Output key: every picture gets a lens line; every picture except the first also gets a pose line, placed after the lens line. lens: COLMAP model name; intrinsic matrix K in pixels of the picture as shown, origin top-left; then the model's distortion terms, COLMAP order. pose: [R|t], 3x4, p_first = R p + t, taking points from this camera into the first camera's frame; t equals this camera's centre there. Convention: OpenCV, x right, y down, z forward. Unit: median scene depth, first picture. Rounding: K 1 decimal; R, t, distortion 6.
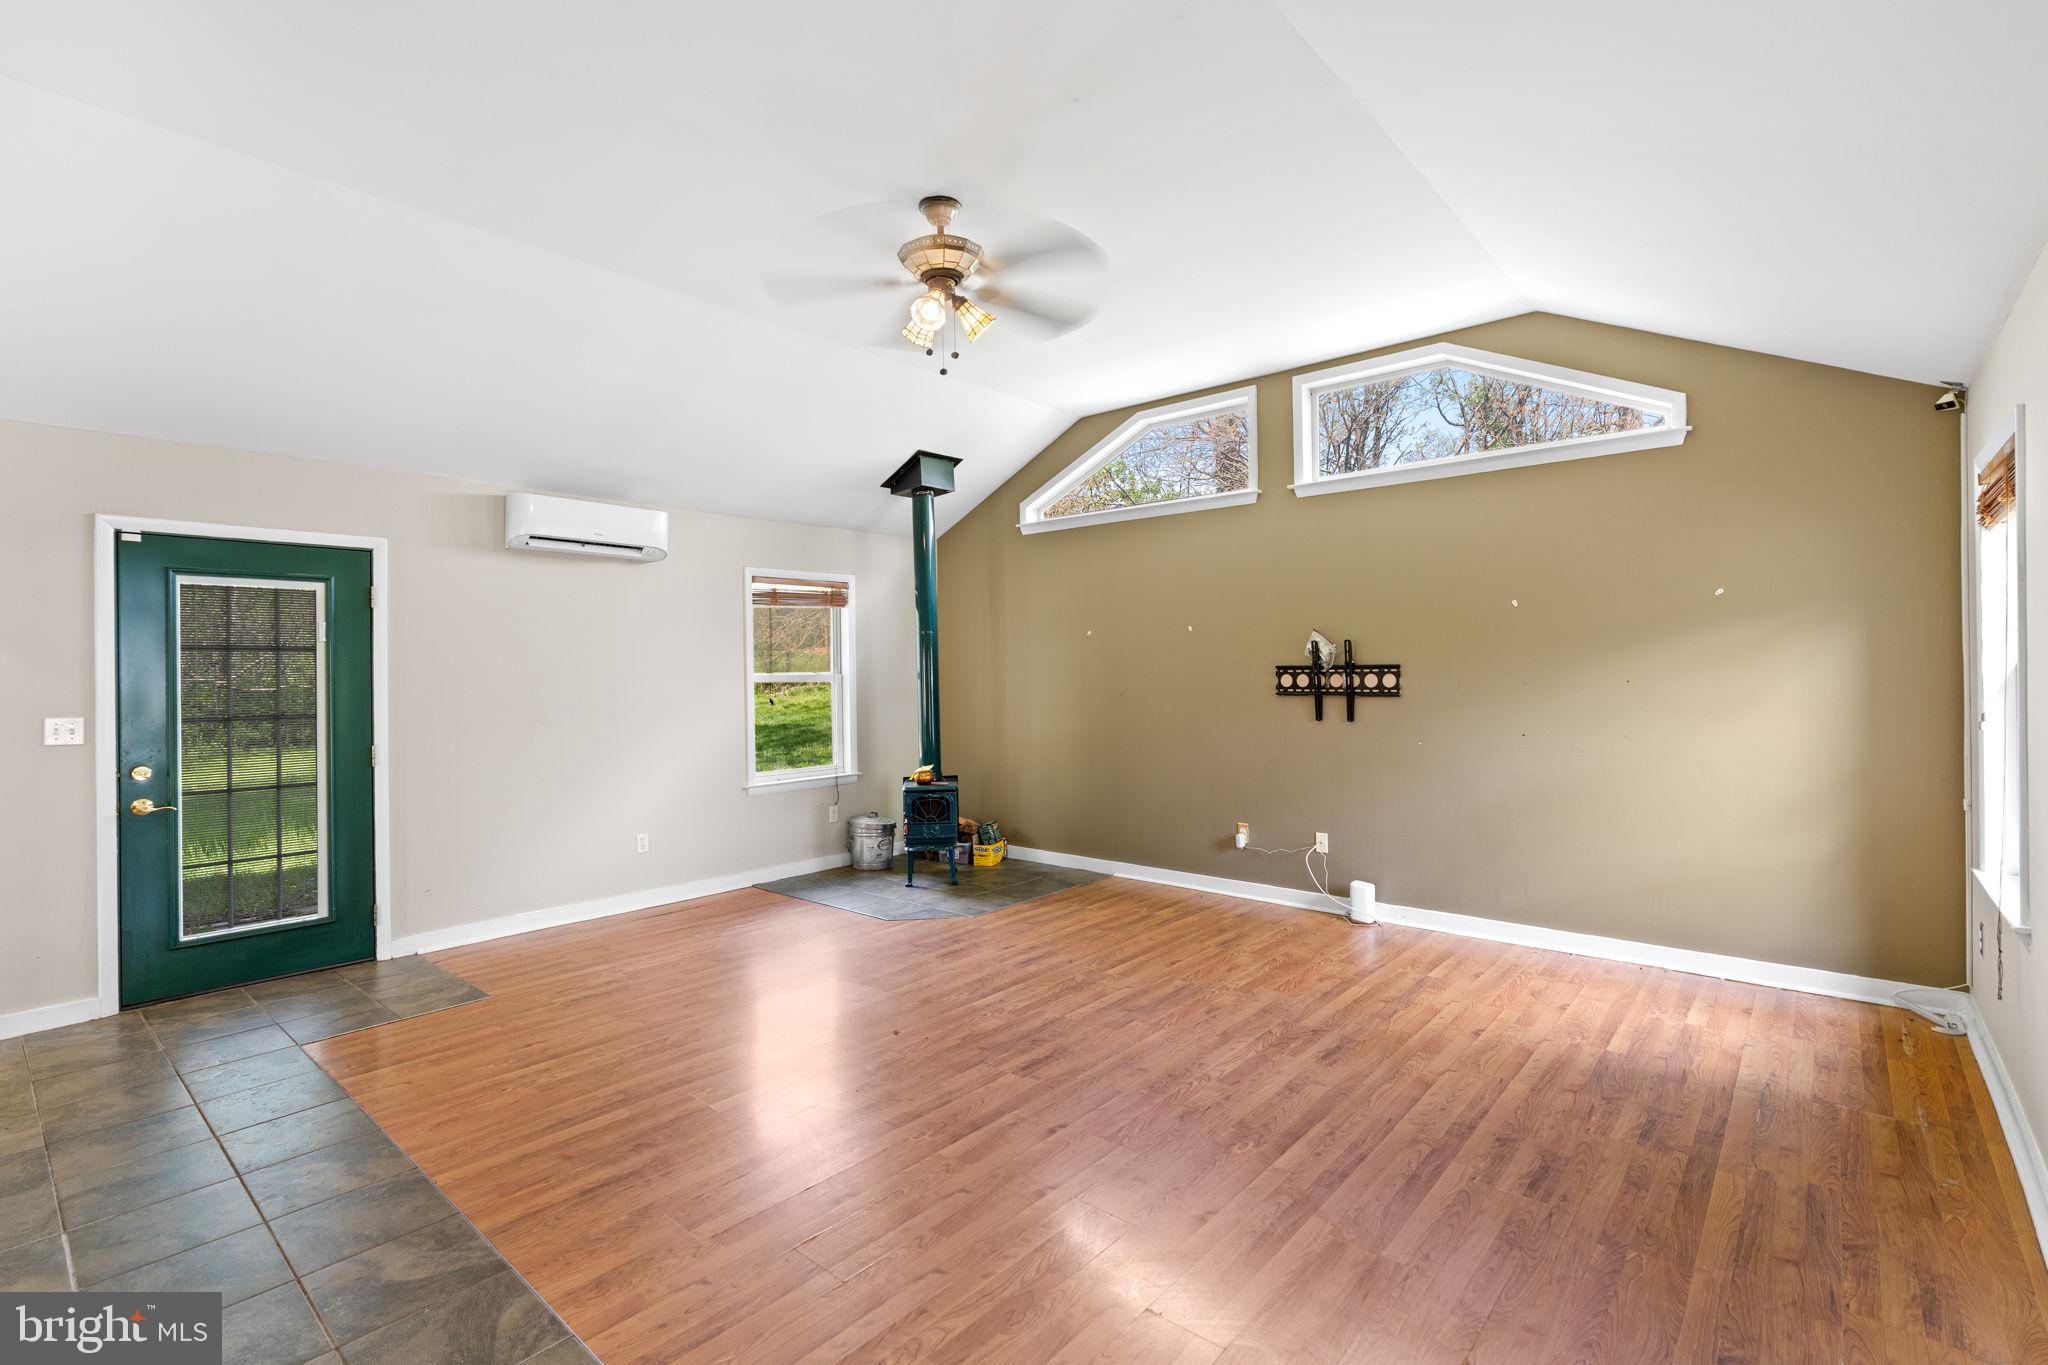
lens RADIAL K [[935.5, 0, 1023.1], [0, 935.5, 676.8], [0, 0, 1]] dist [-0.007168, 0.000130]
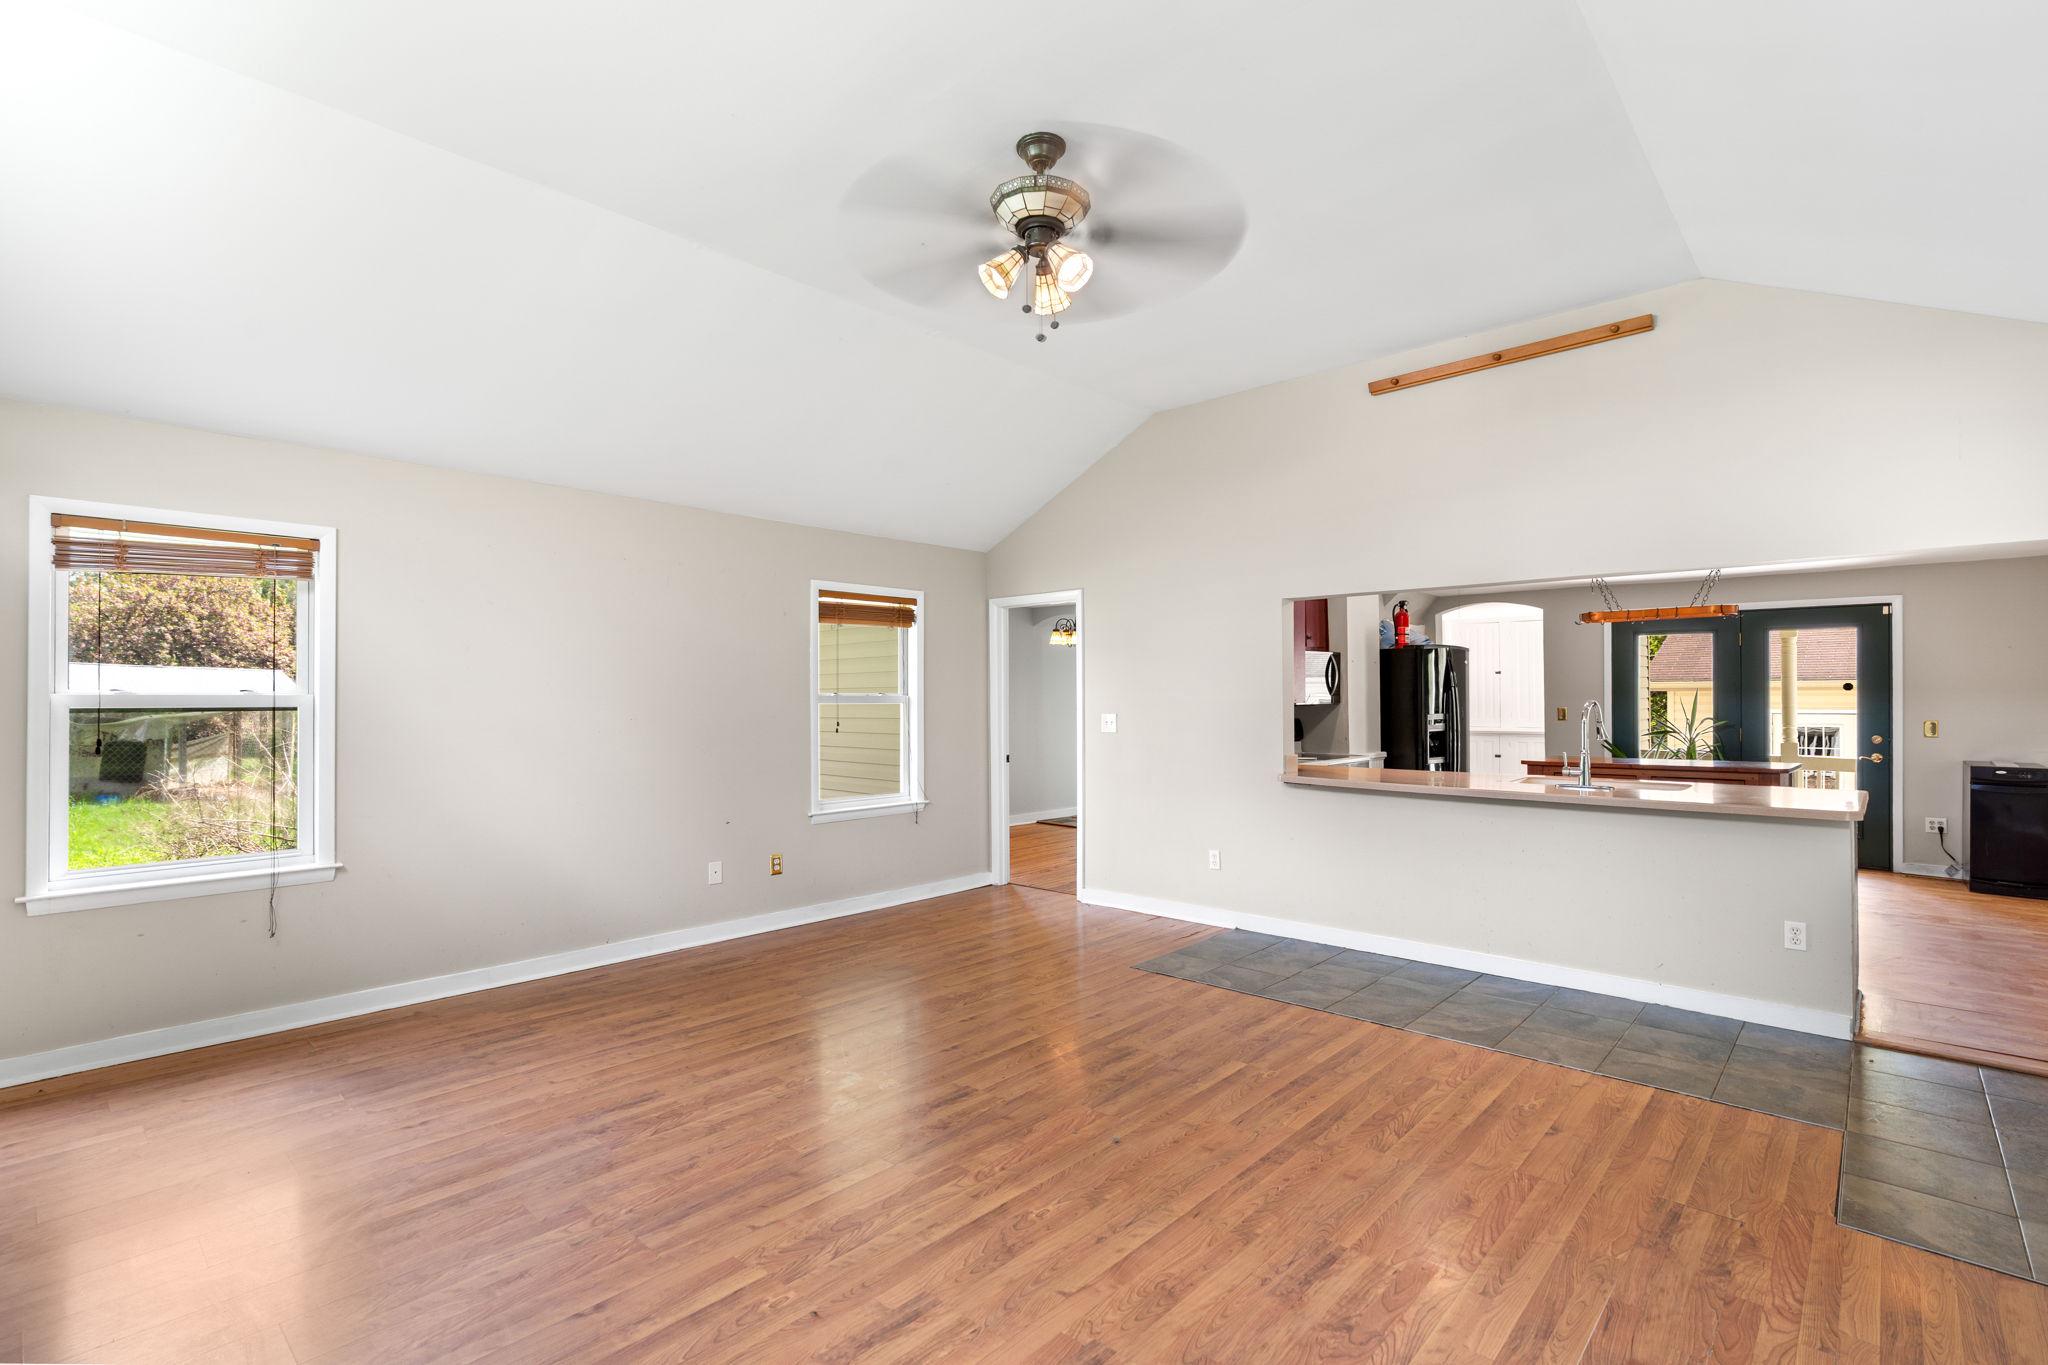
lens RADIAL K [[935.5, 0, 1025.1], [0, 935.5, 689.4], [0, 0, 1]] dist [-0.007168, 0.000130]
pose [[-0.999316, 0.014908, 0.033853, -0.086338], [0.014789, 0.999884, -0.003776, 0.000845], [-0.033905, -0.003273, -0.999420, 1.690545]]
